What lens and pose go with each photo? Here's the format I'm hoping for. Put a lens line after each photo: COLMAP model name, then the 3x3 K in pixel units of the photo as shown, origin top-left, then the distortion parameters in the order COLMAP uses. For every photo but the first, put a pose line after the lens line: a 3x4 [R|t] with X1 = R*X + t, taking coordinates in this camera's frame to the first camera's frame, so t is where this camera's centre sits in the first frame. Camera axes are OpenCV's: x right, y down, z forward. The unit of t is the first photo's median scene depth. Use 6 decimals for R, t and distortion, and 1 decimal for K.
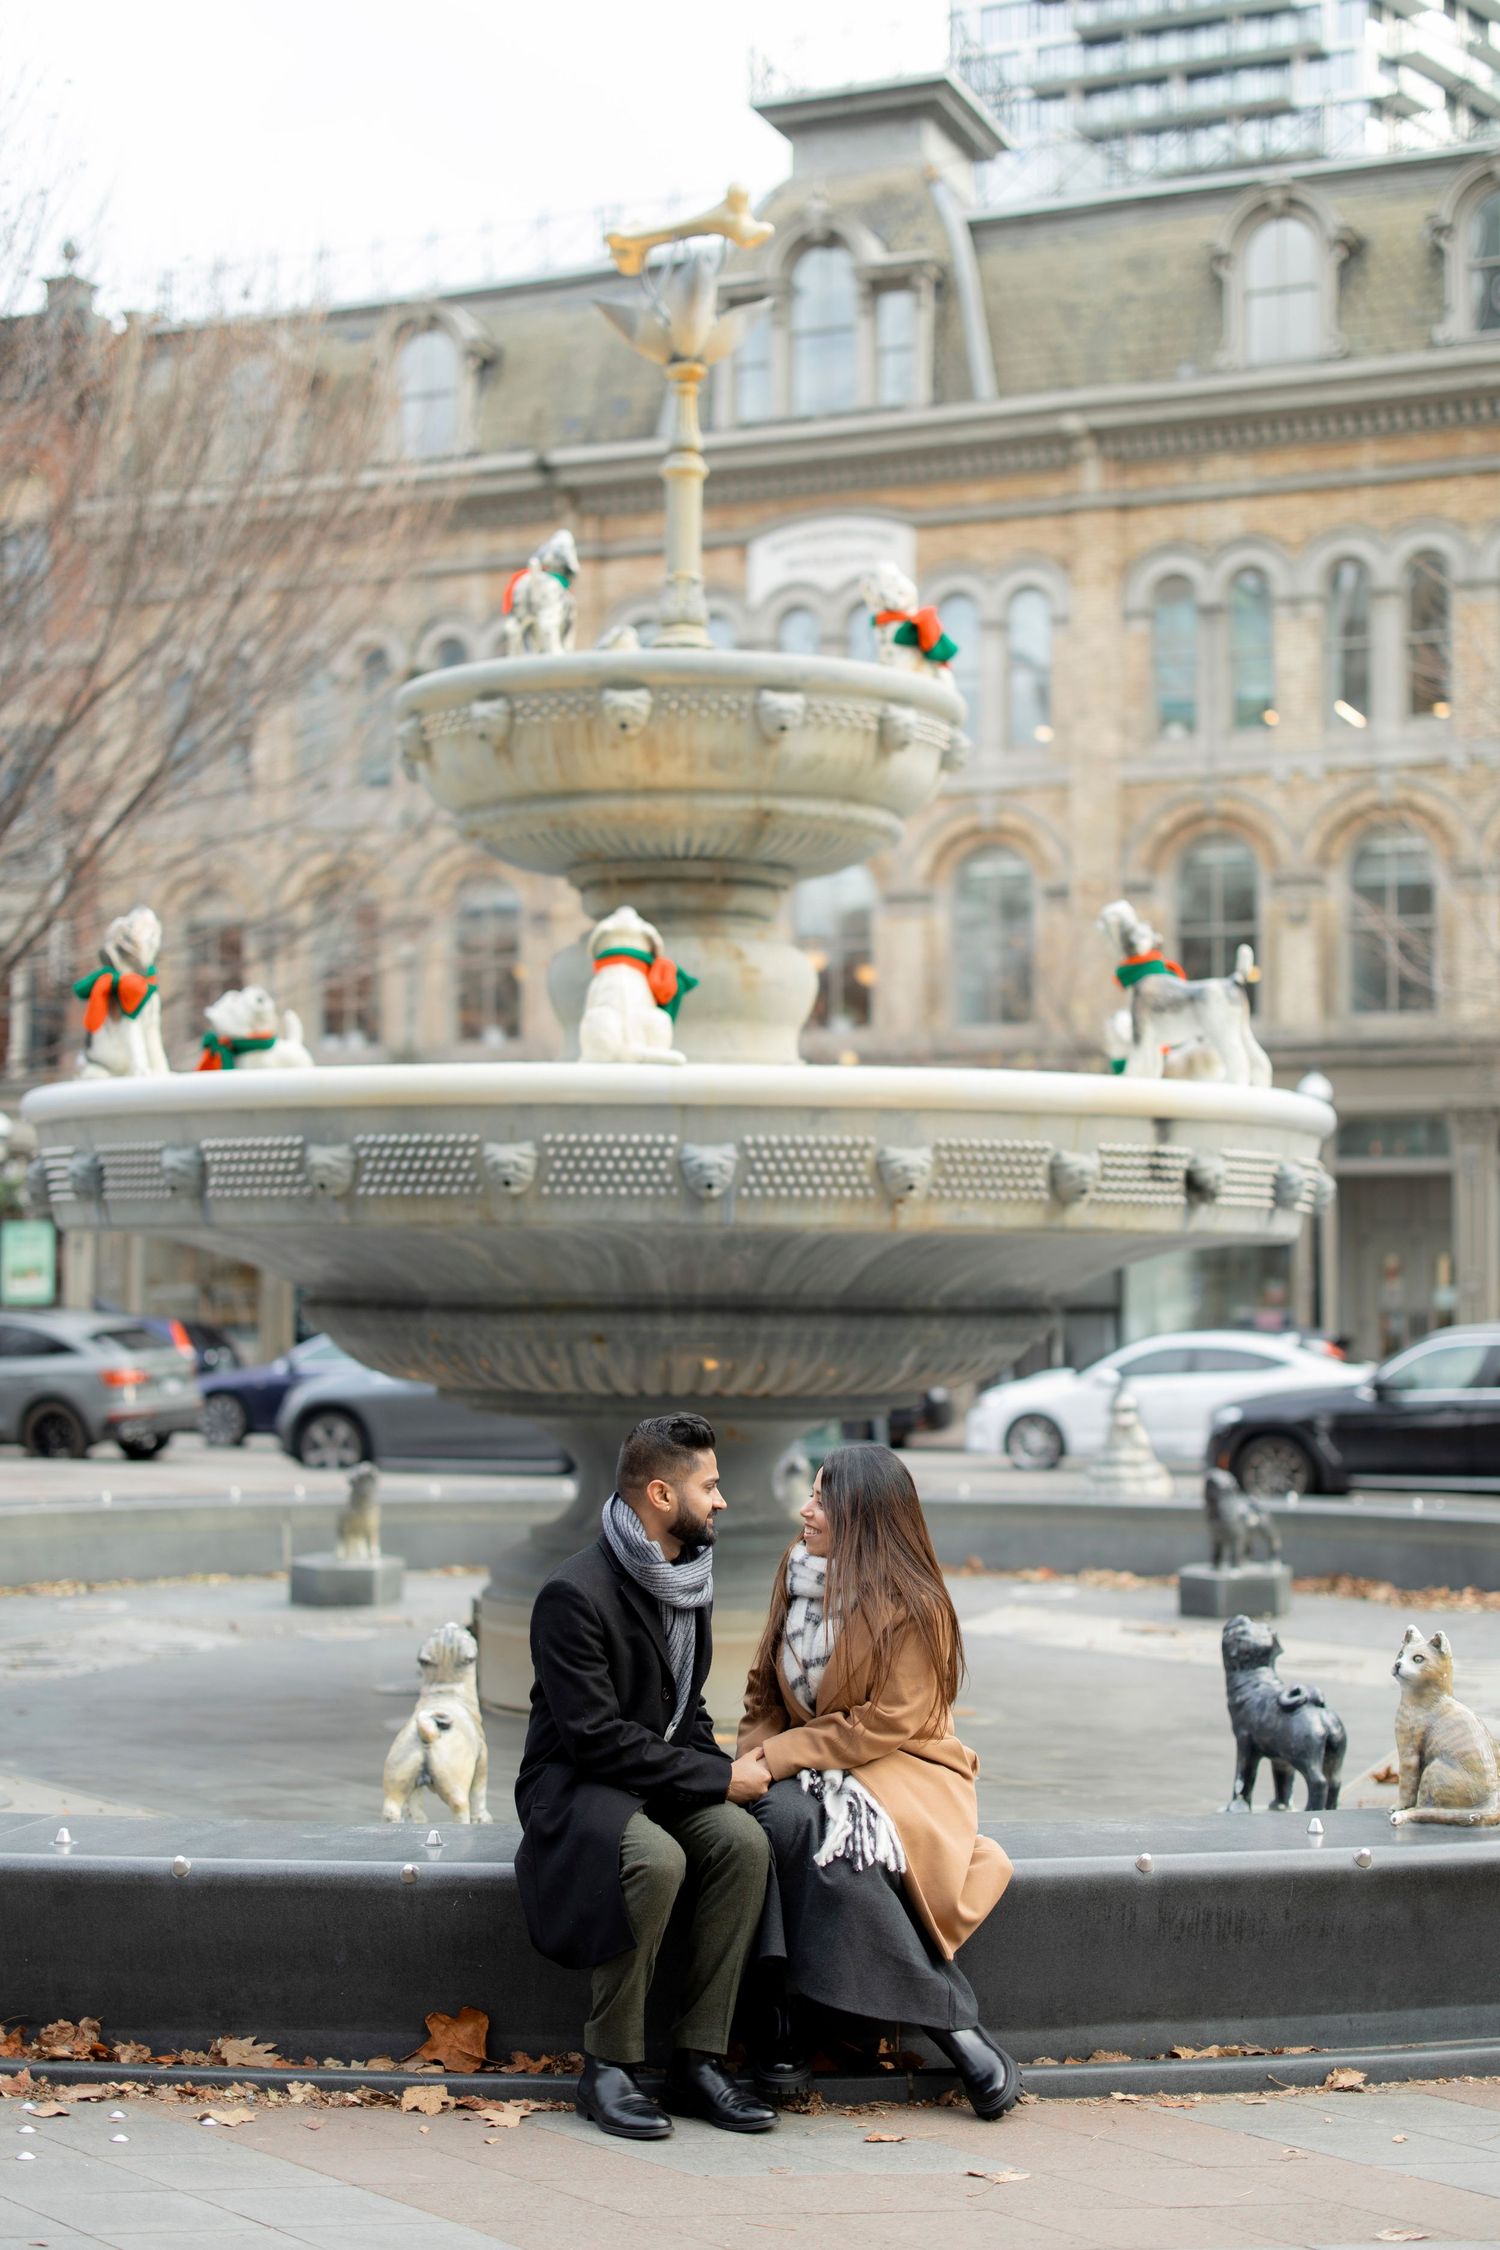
lens RADIAL K [[3379.8, 0, 750.0], [0, 3379.8, 1125.0], [0, 0, 1]] dist [0.004411, 0.082691]
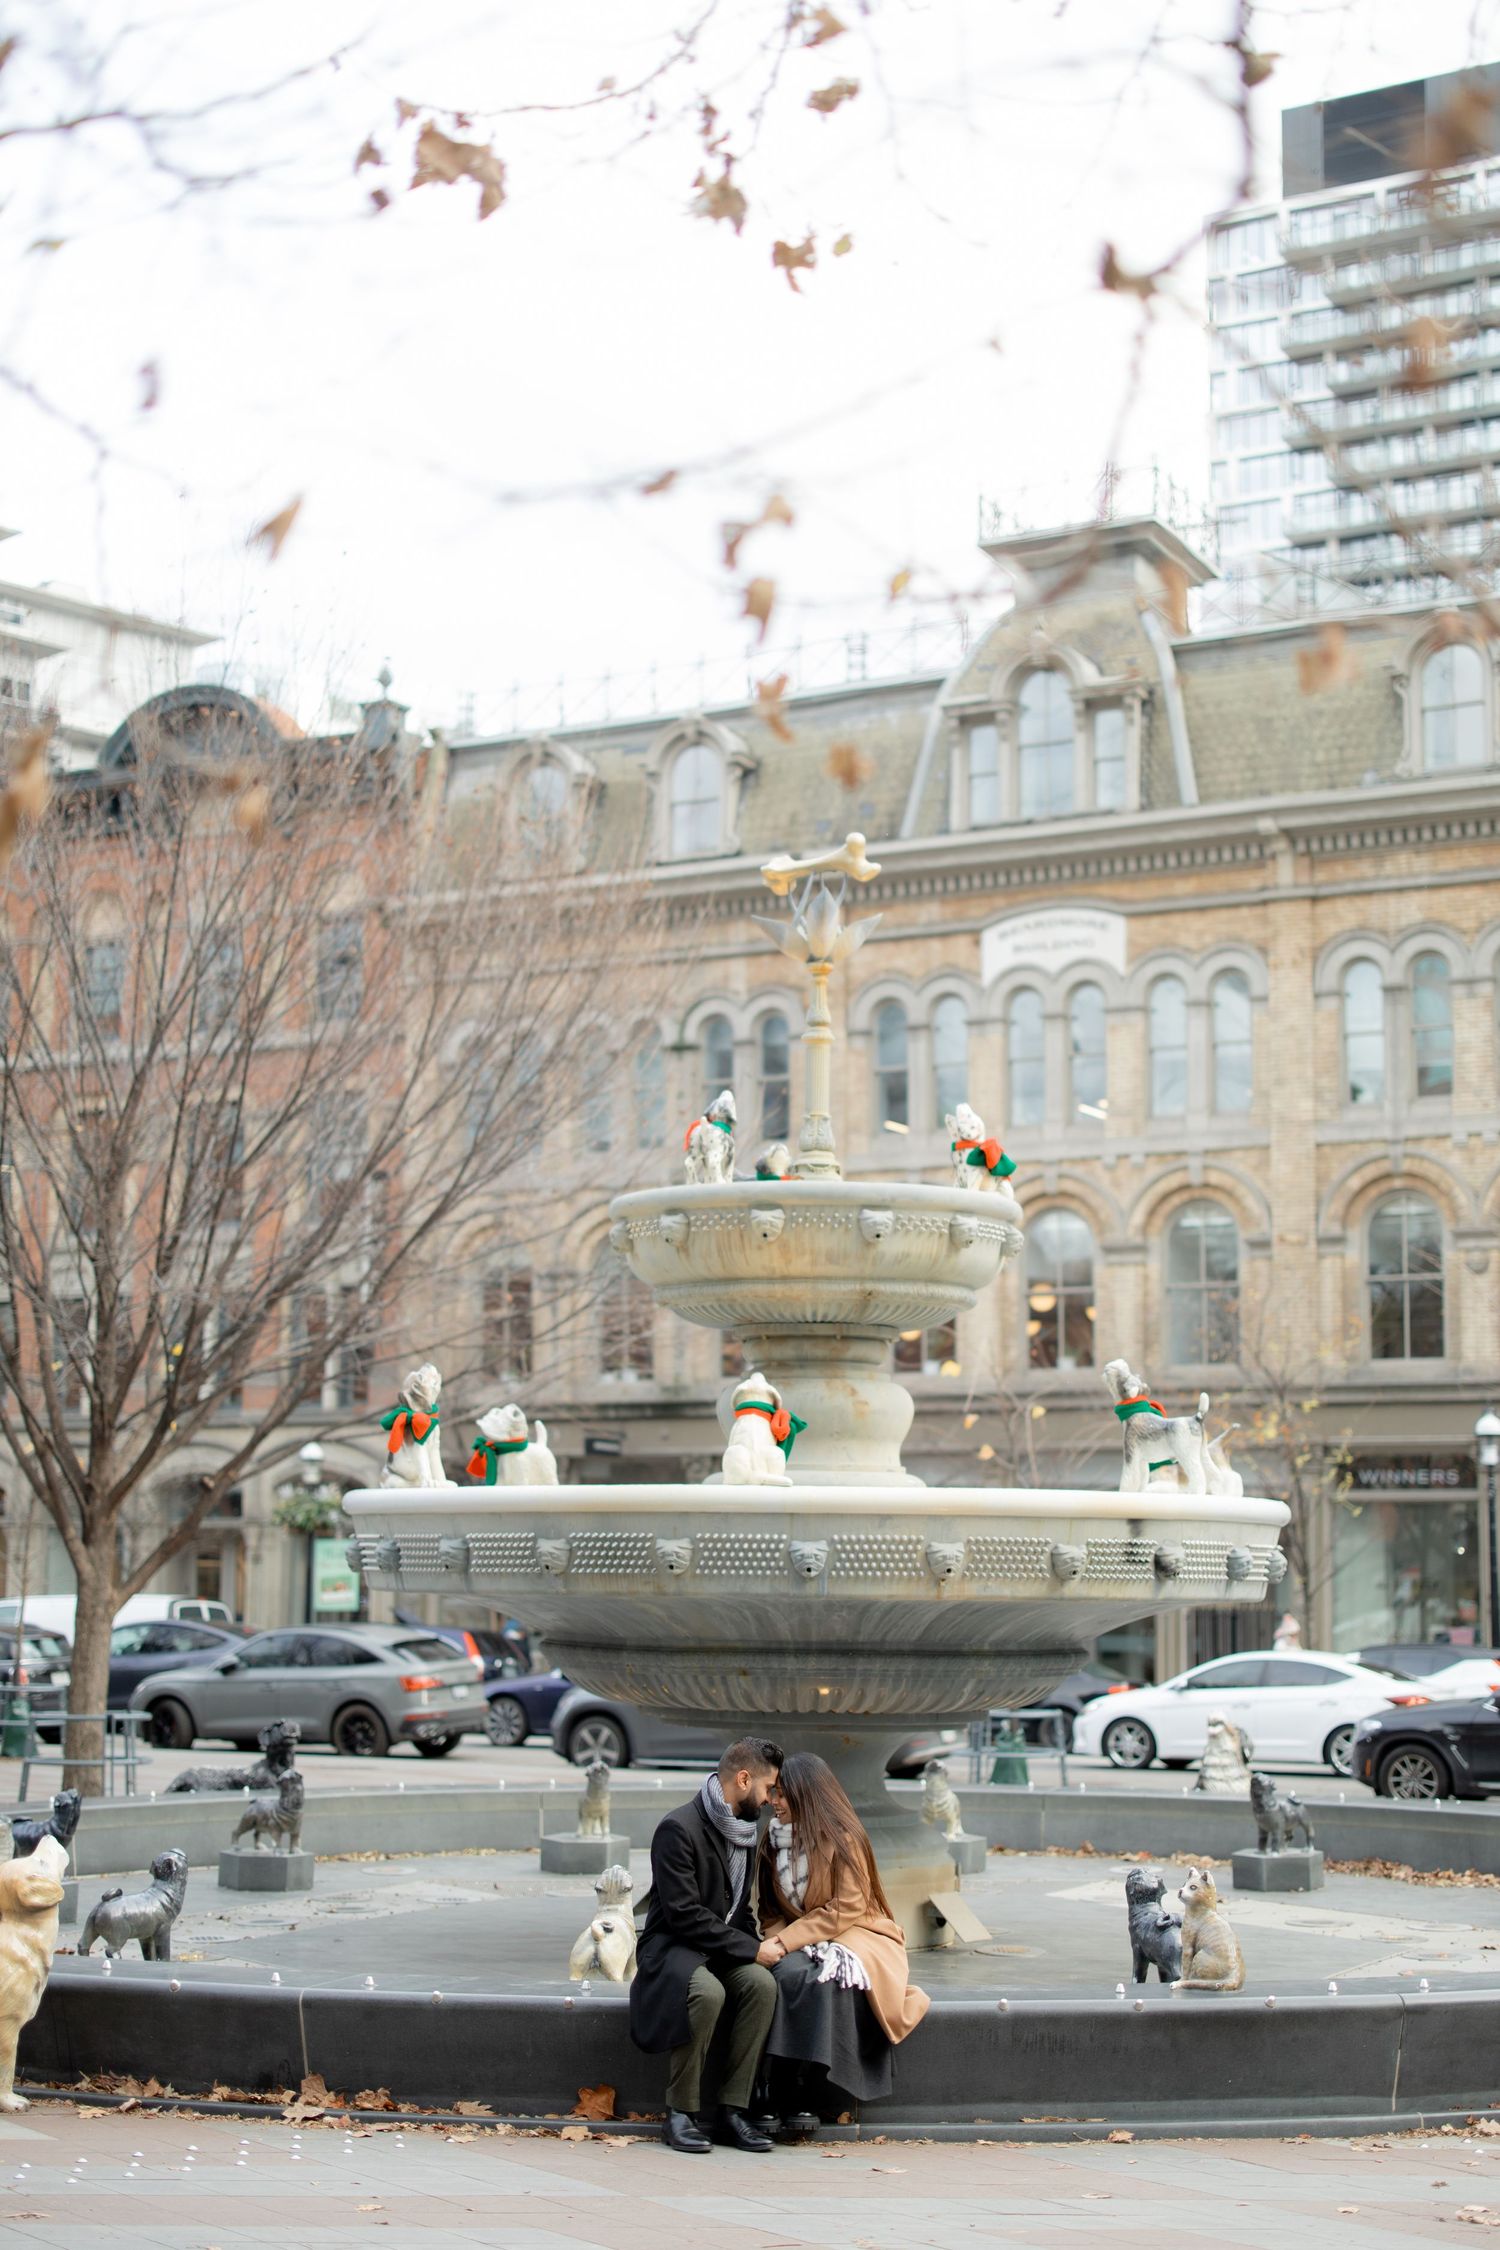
lens RADIAL K [[3326.9, 0, 750.0], [0, 3326.9, 1125.0], [0, 0, 1]] dist [0.006262, 0.085639]
pose [[0.996239, -0.007243, -0.086340, 0.077549], [-0.000548, 0.995953, -0.089875, -0.038729], [0.086641, 0.089584, 0.992204, -0.391654]]
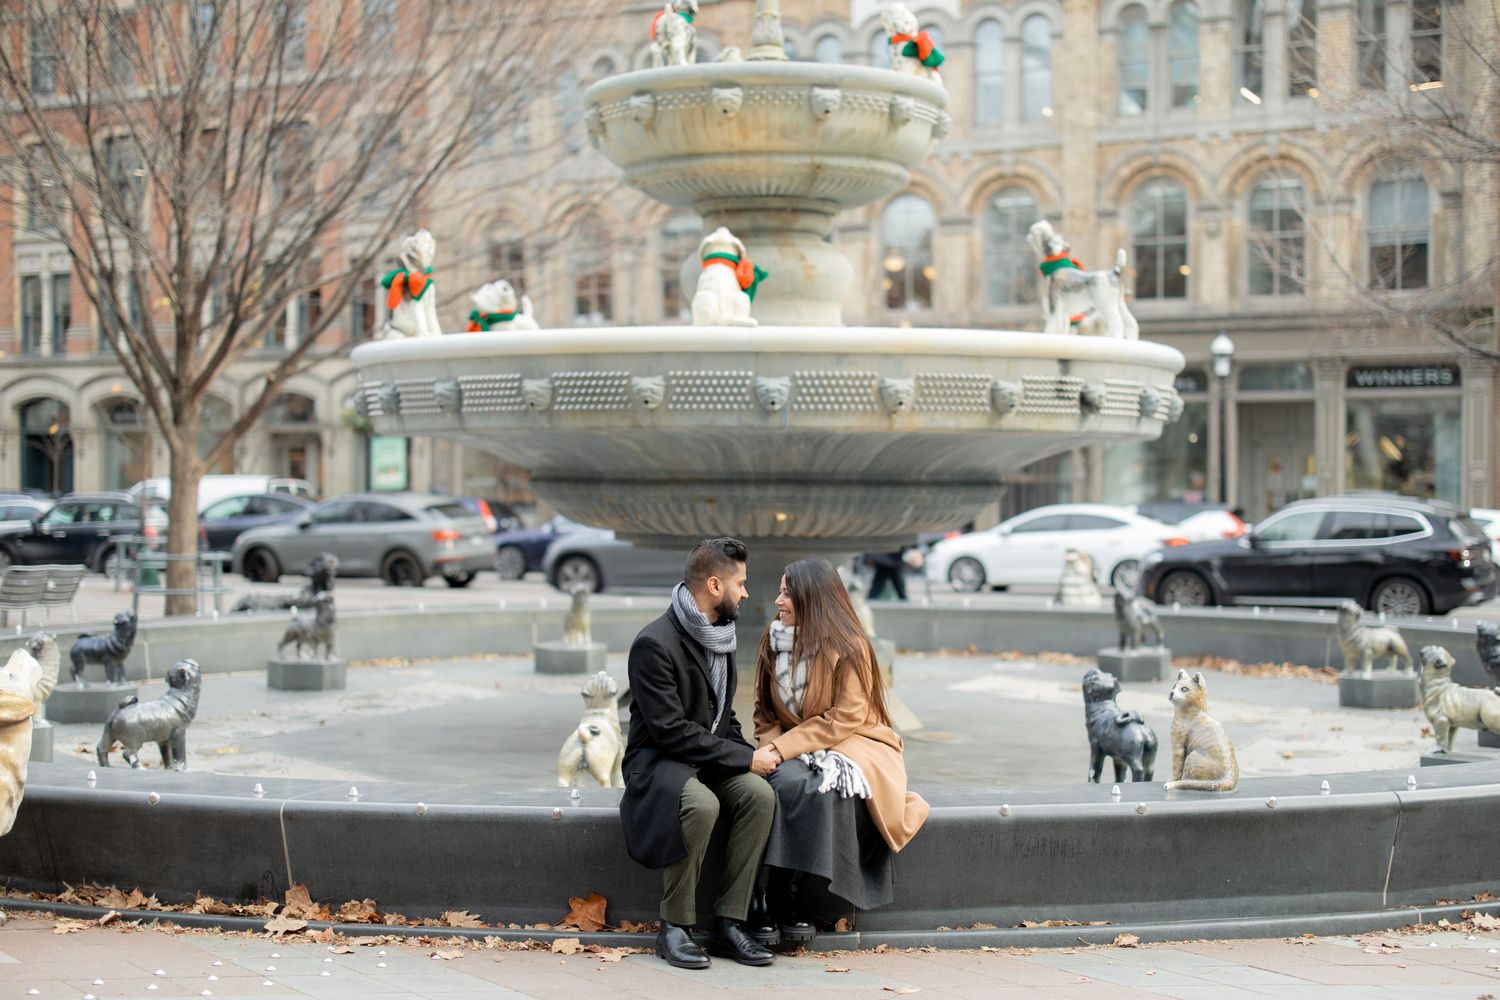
lens RADIAL K [[2218.0, 0, 751.6], [0, 2218.0, 515.3], [0, 0, 1]] dist [0.006262, 0.085639]
pose [[0.998623, -0.001775, -0.052428, 0.028646], [0.005102, 0.997976, 0.063393, 0.003982], [0.052209, -0.063573, 0.996611, -0.038316]]
